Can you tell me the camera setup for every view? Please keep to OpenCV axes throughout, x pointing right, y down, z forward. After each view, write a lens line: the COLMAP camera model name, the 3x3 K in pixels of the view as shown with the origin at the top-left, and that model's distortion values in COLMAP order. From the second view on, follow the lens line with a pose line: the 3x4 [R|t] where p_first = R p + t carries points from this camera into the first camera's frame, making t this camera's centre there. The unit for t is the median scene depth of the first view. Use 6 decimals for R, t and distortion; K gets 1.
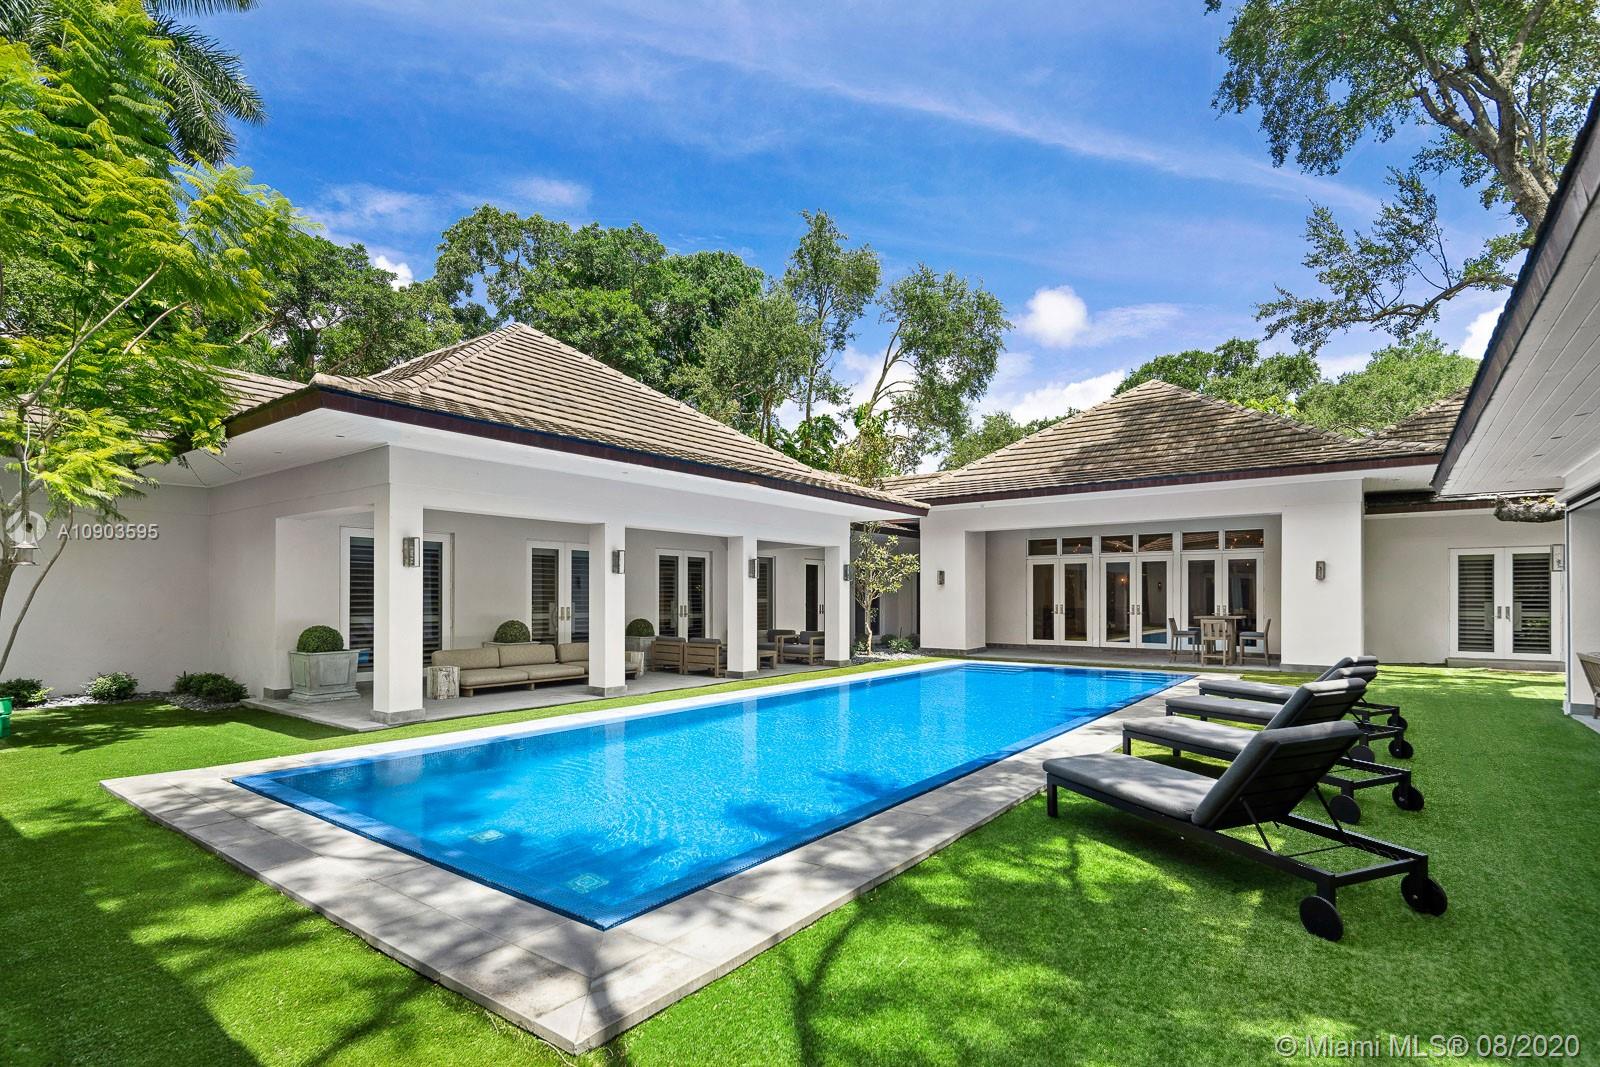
lens RADIAL K [[783.9, 0, 790.0], [0, 783.9, 591.1], [0, 0, 1]] dist [-0.000079, -0.000390]
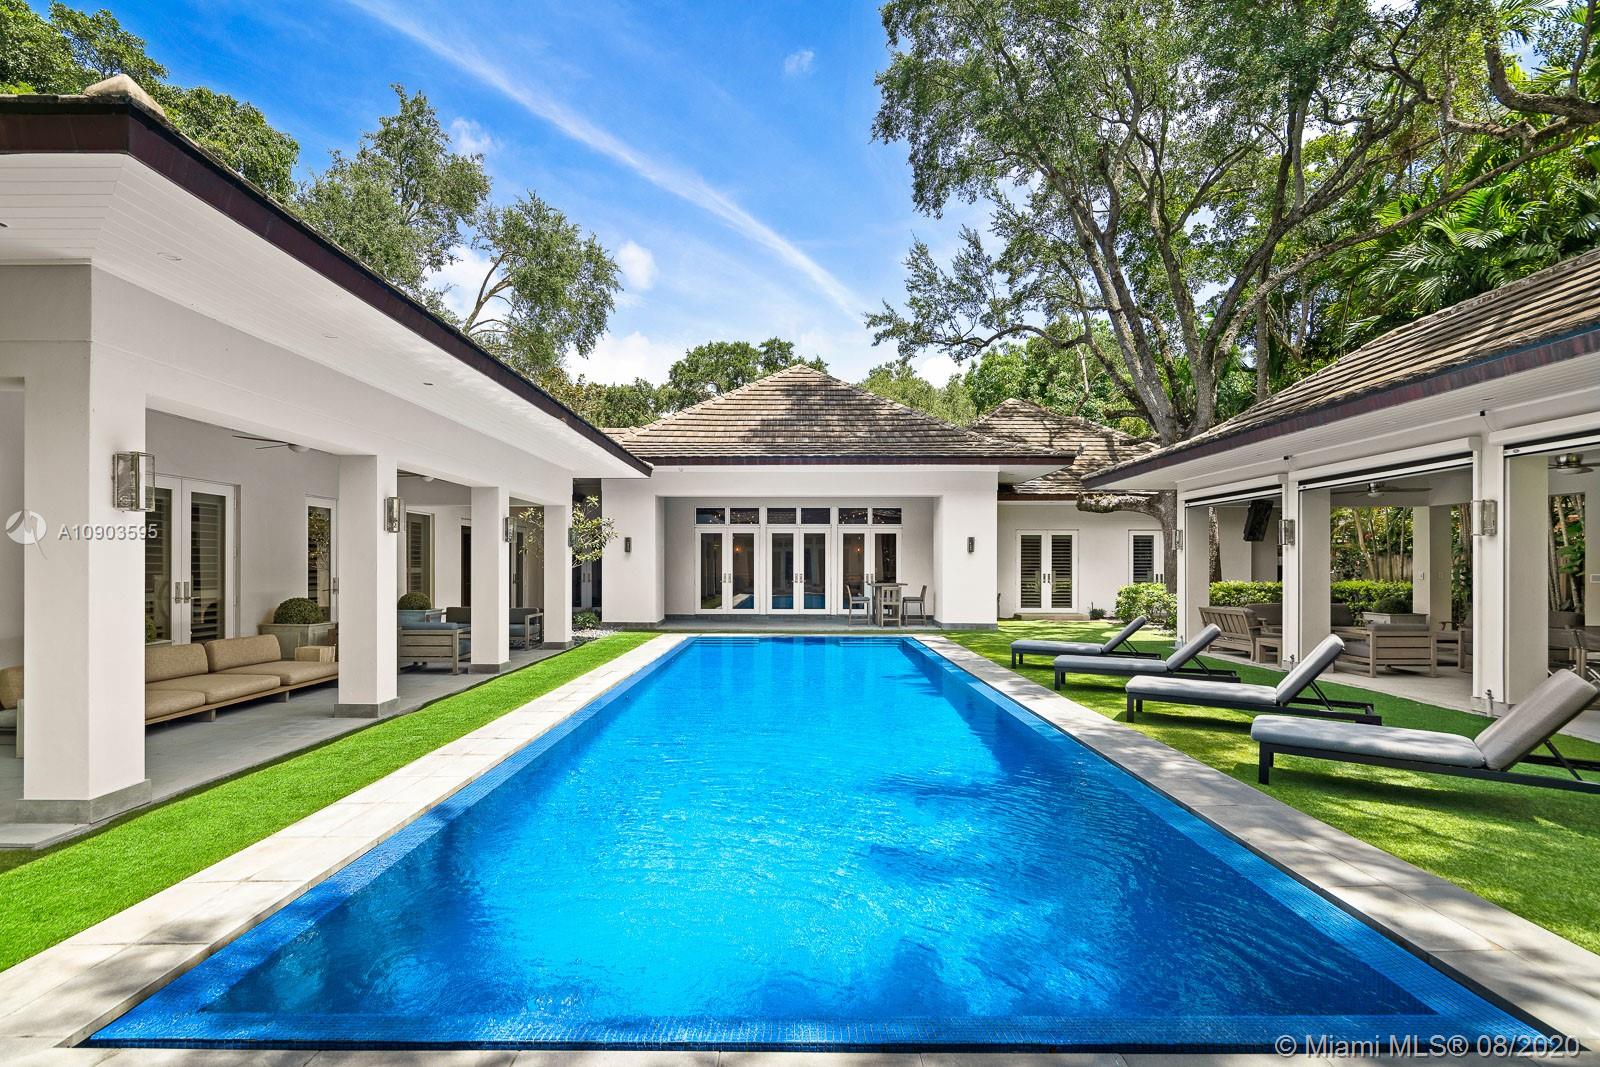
lens RADIAL K [[787.6, 0, 798.1], [0, 787.6, 562.4], [0, 0, 1]] dist [0.000959, -0.000428]
pose [[0.794662, 0.004176, 0.607038, -0.213677], [-0.007319, 0.999970, 0.002702, -0.000542], [-0.607009, -0.006590, 0.794668, 0.152347]]
